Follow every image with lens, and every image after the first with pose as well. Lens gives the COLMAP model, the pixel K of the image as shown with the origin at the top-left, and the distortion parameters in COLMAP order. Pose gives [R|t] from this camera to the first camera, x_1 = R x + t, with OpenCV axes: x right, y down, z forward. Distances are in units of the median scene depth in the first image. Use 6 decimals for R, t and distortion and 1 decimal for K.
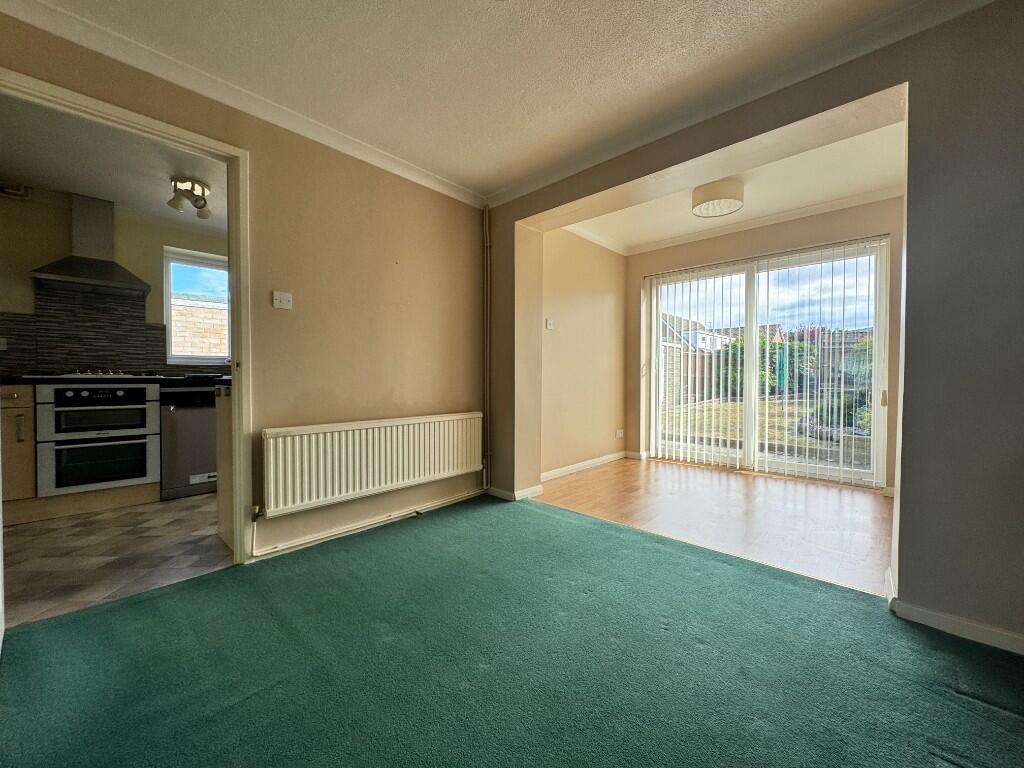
lens RADIAL K [[407.8, 0, 512.0], [0, 407.8, 384.0], [0, 0, 1]] dist [-0.000238, -0.000240]
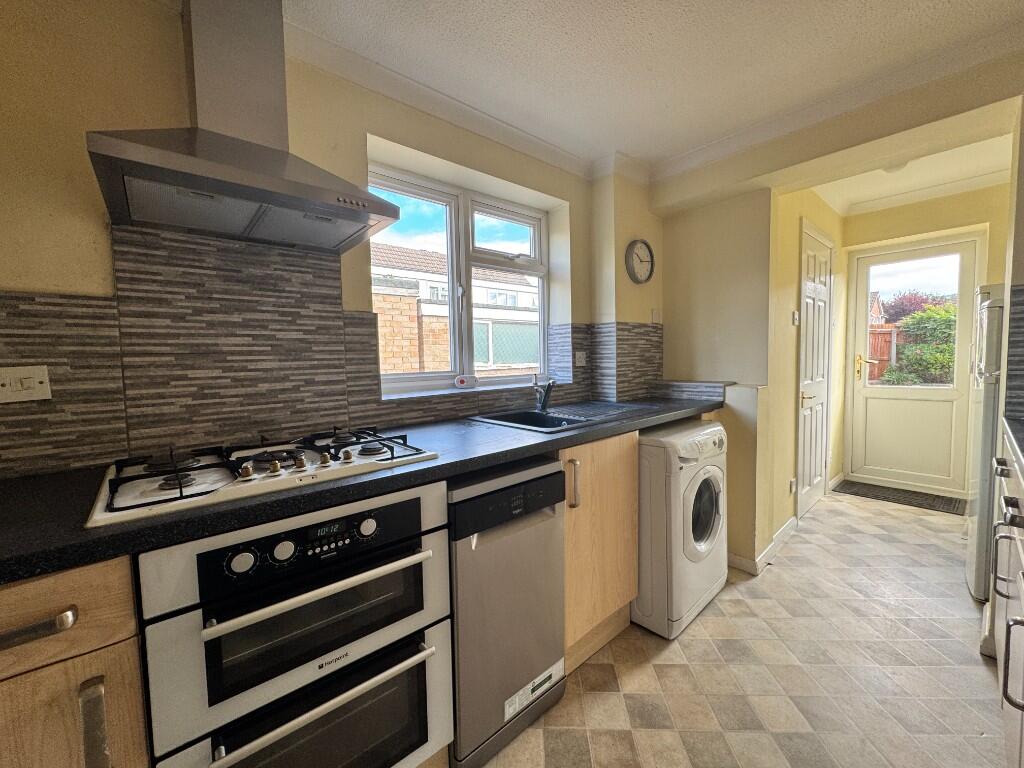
lens RADIAL K [[407.8, 0, 512.0], [0, 407.8, 384.0], [0, 0, 1]] dist [-0.000238, -0.000240]
pose [[0.995271, -0.020301, -0.094988, -0.770293], [0.024897, 0.998563, 0.047458, -0.098978], [0.093888, -0.049599, 0.994347, 0.655750]]
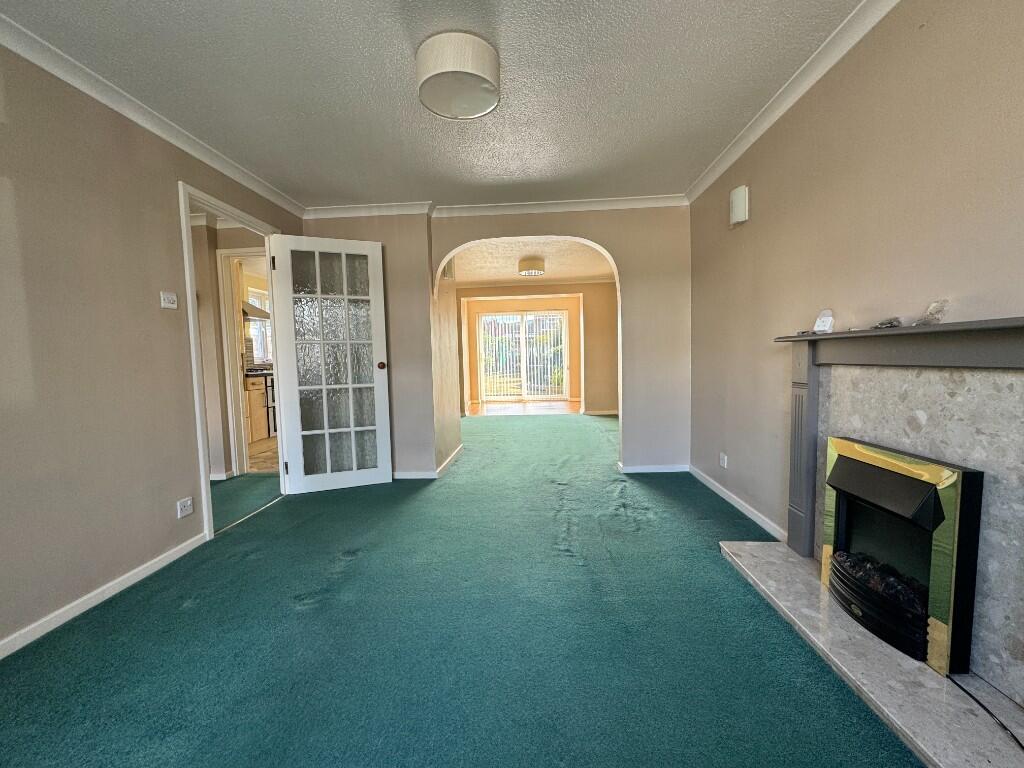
lens RADIAL K [[407.8, 0, 512.0], [0, 407.8, 384.0], [0, 0, 1]] dist [-0.000238, -0.000240]
pose [[0.760959, -0.063626, 0.645673, -1.295390], [0.036491, 0.997802, 0.055319, -0.025247], [-0.647773, -0.018534, 0.761608, -0.965934]]
